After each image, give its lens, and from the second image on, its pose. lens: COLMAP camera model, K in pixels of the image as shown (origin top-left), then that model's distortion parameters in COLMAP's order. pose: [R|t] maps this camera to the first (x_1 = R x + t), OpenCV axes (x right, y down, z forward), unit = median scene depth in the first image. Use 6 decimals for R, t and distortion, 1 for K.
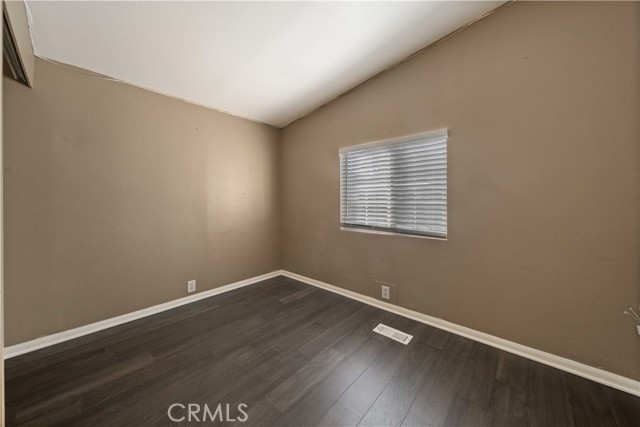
lens RADIAL K [[229.6, 0, 320.6], [0, 229.6, 209.3], [0, 0, 1]] dist [0.002162, -0.000296]
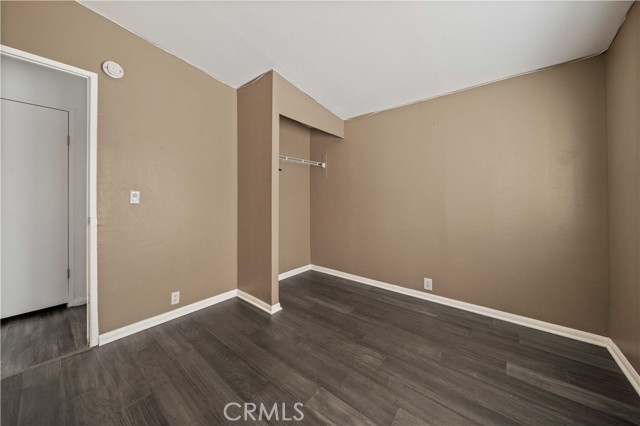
lens RADIAL K [[229.6, 0, 322.2], [0, 229.6, 200.2], [0, 0, 1]] dist [0.002162, -0.000296]
pose [[0.035487, 0.009278, -0.999327, 0.570667], [-0.036720, 0.999294, 0.007974, -0.028419], [0.998695, 0.036413, 0.035803, 0.677171]]
